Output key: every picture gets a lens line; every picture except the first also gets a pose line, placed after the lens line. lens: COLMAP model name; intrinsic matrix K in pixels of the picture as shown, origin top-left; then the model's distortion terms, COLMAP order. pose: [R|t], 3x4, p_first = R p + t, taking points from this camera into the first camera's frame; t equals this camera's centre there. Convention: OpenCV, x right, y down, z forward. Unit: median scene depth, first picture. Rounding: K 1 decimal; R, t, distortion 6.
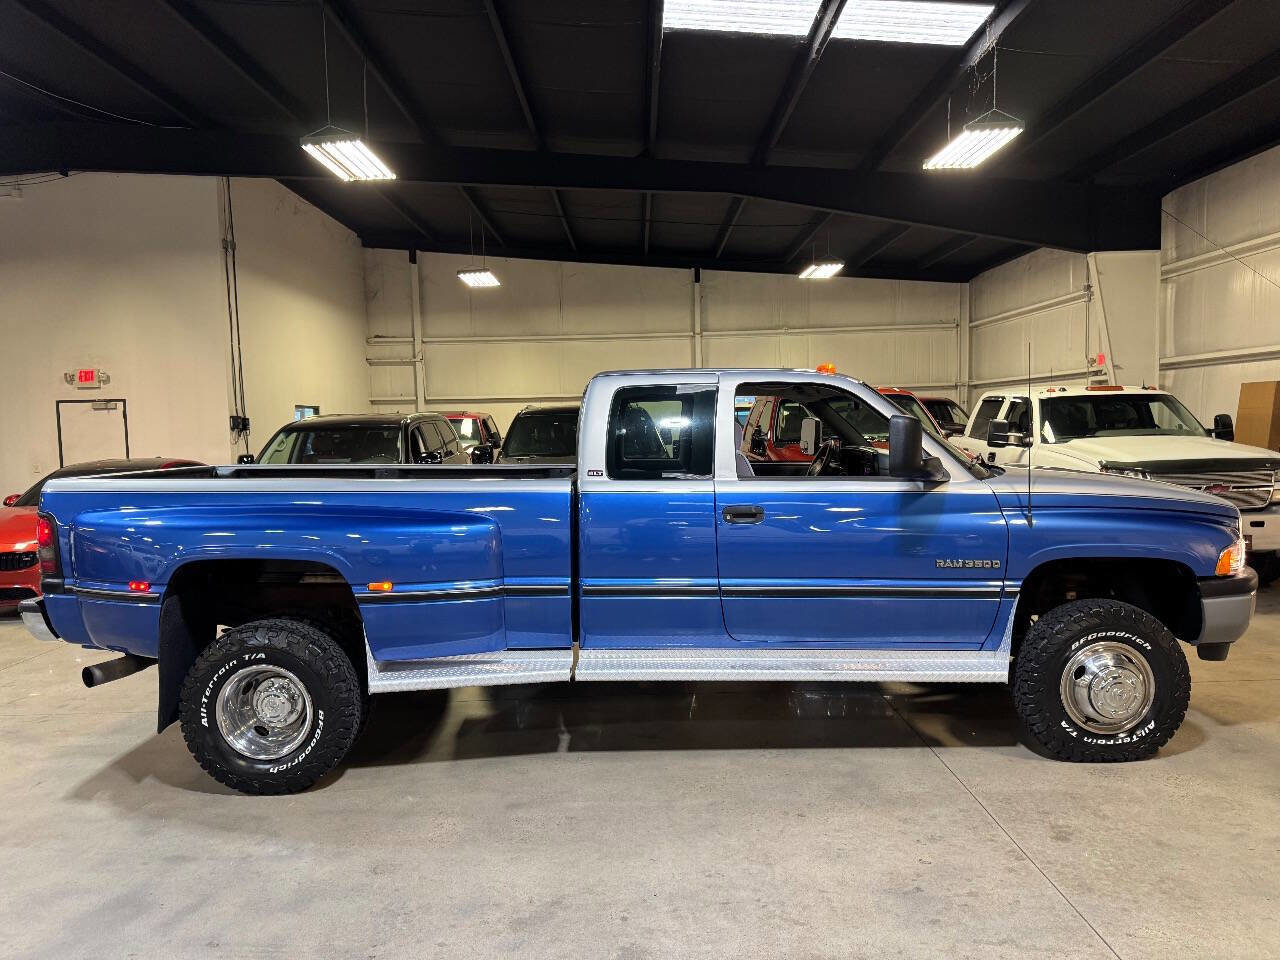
lens RADIAL K [[907.6, 0, 642.2], [0, 907.6, 479.5], [0, 0, 1]] dist [0.033401, -0.044048]
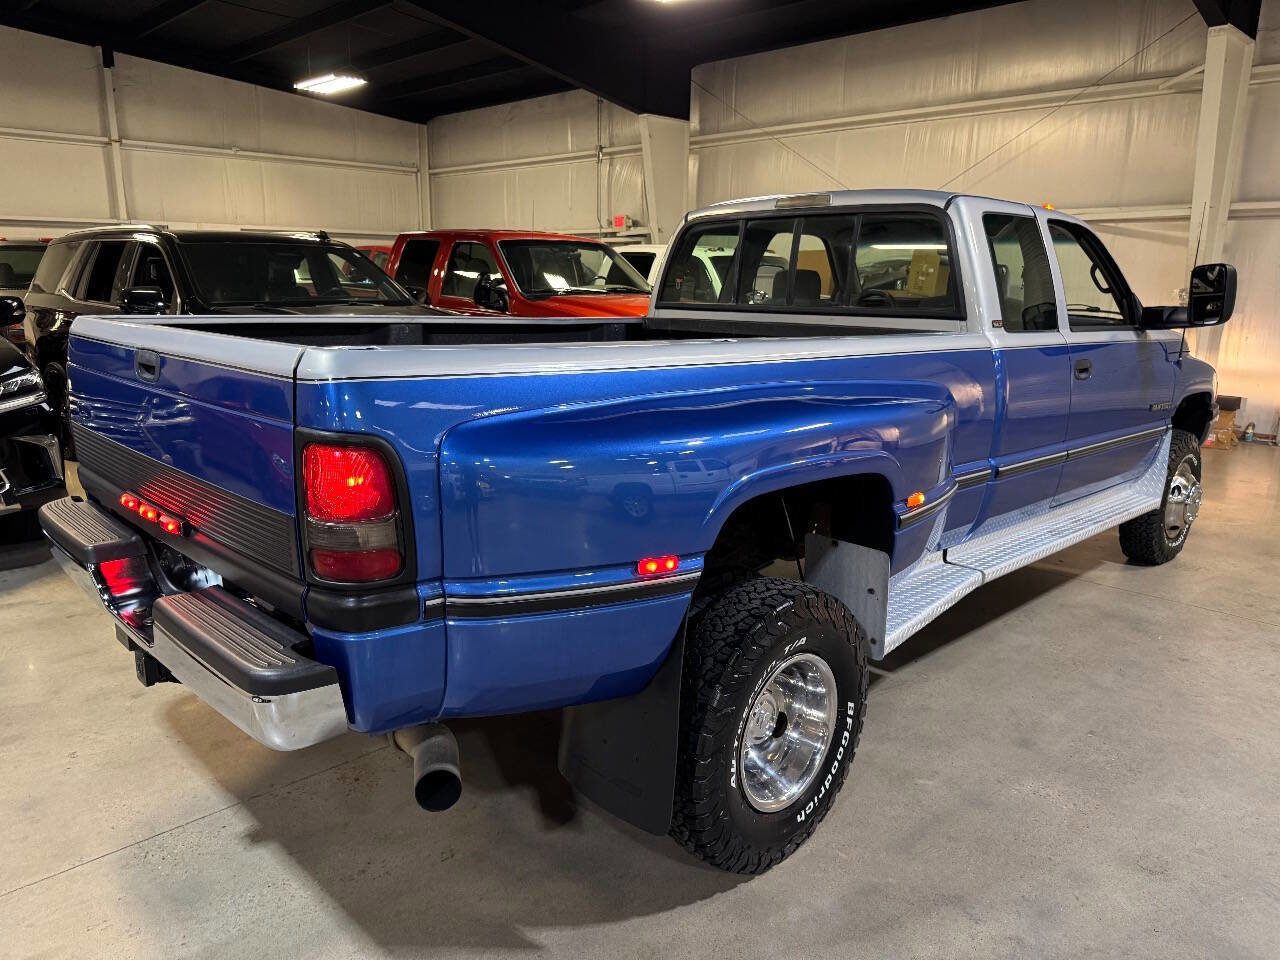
lens RADIAL K [[907.6, 0, 642.3], [0, 907.6, 492.1], [0, 0, 1]] dist [0.033401, -0.044048]
pose [[0.710275, -0.128797, 0.692041, -0.300148], [0.012225, 0.985227, 0.170815, -0.000329], [-0.703818, -0.112866, 0.701357, 0.231121]]
